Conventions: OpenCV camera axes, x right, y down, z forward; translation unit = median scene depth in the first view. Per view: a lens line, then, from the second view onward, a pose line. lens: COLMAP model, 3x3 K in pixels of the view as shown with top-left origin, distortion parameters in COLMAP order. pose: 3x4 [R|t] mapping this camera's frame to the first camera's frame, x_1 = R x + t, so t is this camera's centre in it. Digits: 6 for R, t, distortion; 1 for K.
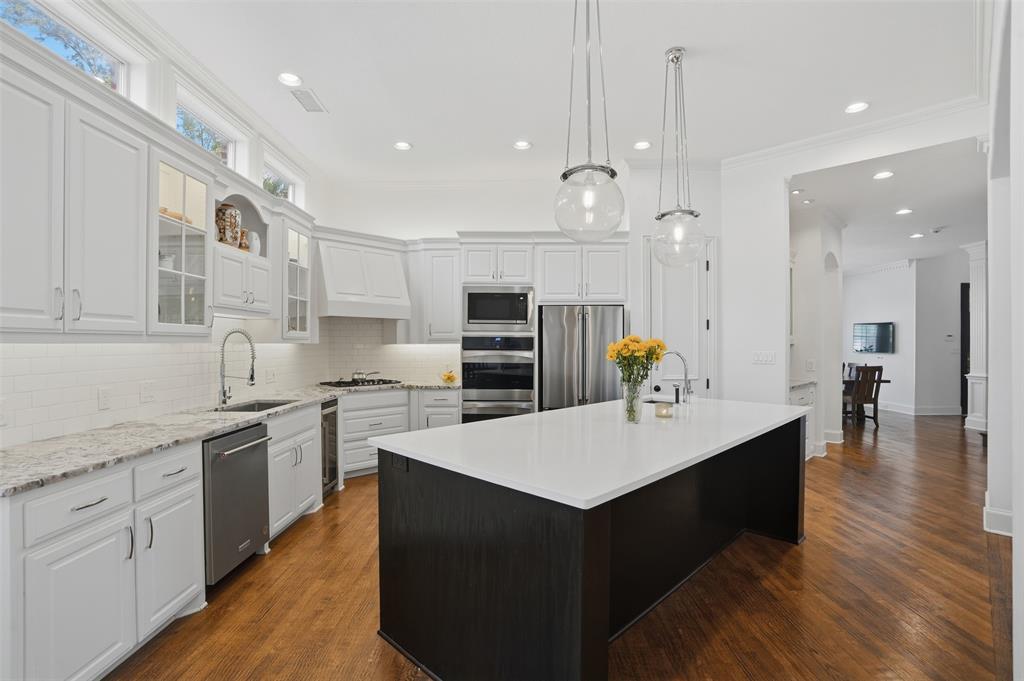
lens RADIAL K [[482.0, 0, 514.3], [0, 482.0, 341.2], [0, 0, 1]] dist [-0.066577, 0.031925]
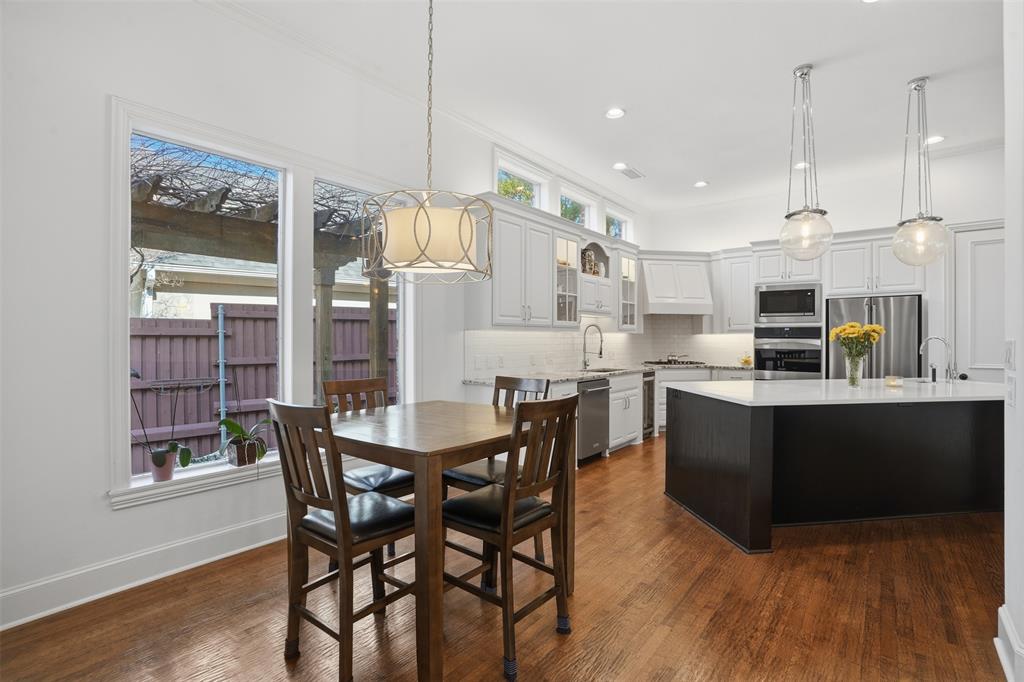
lens RADIAL K [[482.0, 0, 514.3], [0, 482.0, 341.7], [0, 0, 1]] dist [-0.066577, 0.031925]
pose [[0.779406, 0.004004, -0.626506, 0.213288], [0.002321, 0.999954, 0.009278, 0.017544], [0.626515, -0.008685, 0.779361, -0.405693]]
